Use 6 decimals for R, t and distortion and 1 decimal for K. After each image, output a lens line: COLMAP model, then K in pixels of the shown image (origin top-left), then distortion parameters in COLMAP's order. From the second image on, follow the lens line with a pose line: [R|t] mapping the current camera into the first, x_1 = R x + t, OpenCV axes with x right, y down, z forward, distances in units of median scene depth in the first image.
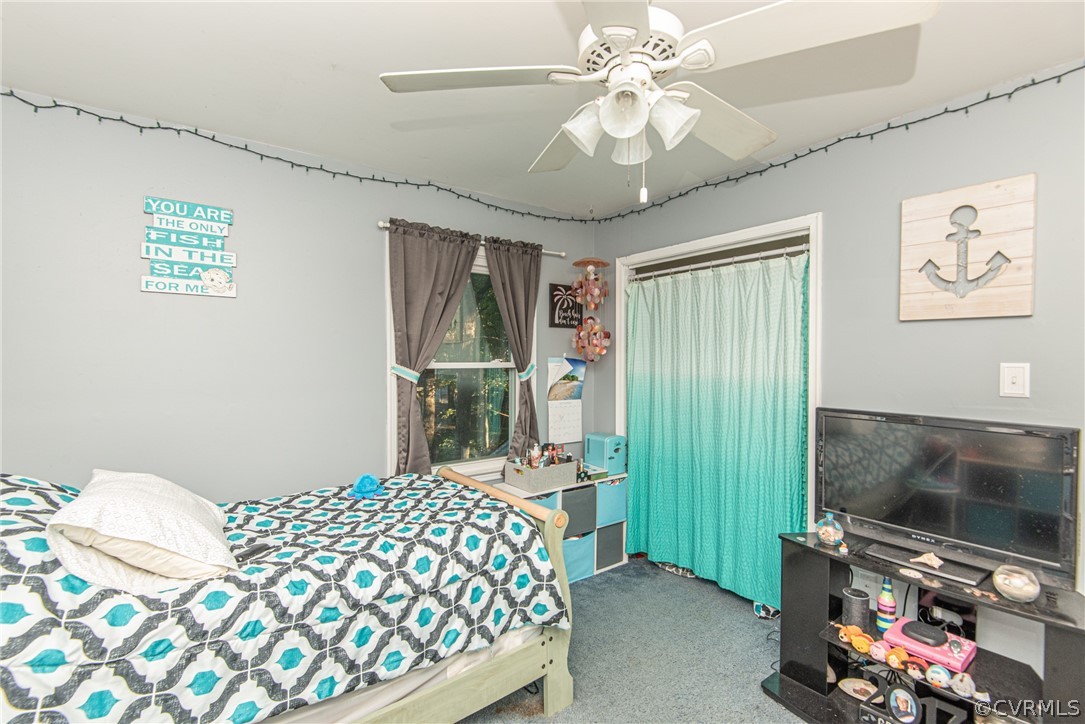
lens RADIAL K [[489.3, 0, 535.4], [0, 489.3, 363.4], [0, 0, 1]] dist [0.038558, -0.022792]
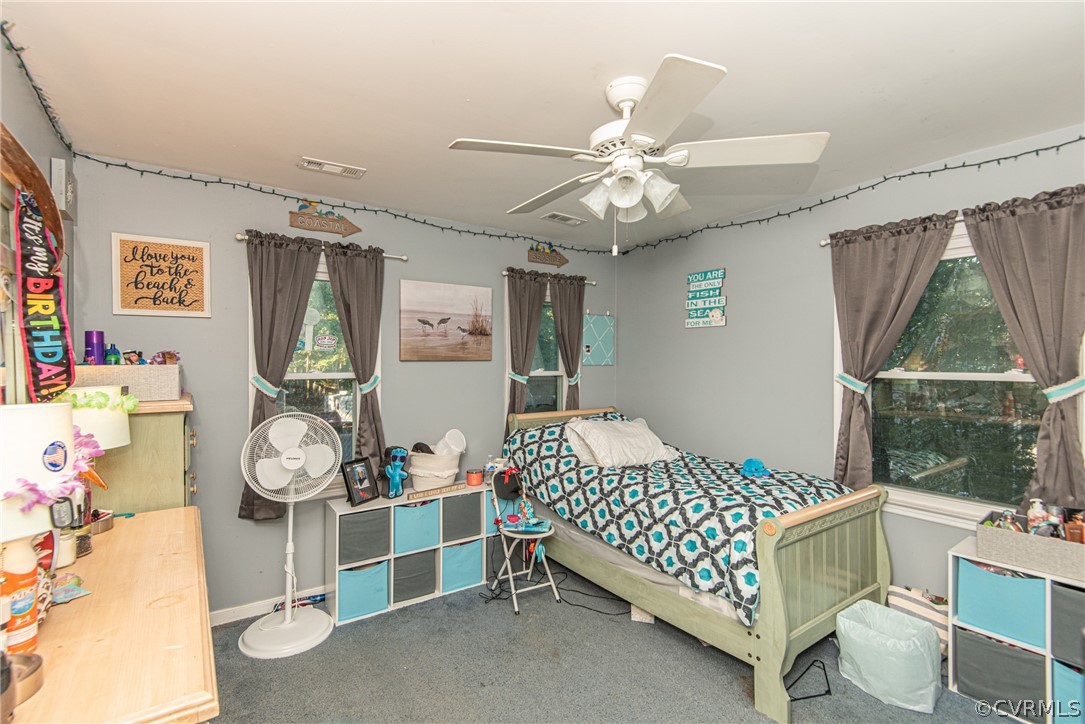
lens RADIAL K [[489.3, 0, 535.4], [0, 489.3, 363.4], [0, 0, 1]] dist [0.038558, -0.022792]
pose [[-0.027998, 0.005483, -0.999593, 0.969506], [-0.008588, 0.999947, 0.005725, -0.022096], [0.999571, 0.008744, -0.027949, 0.488842]]
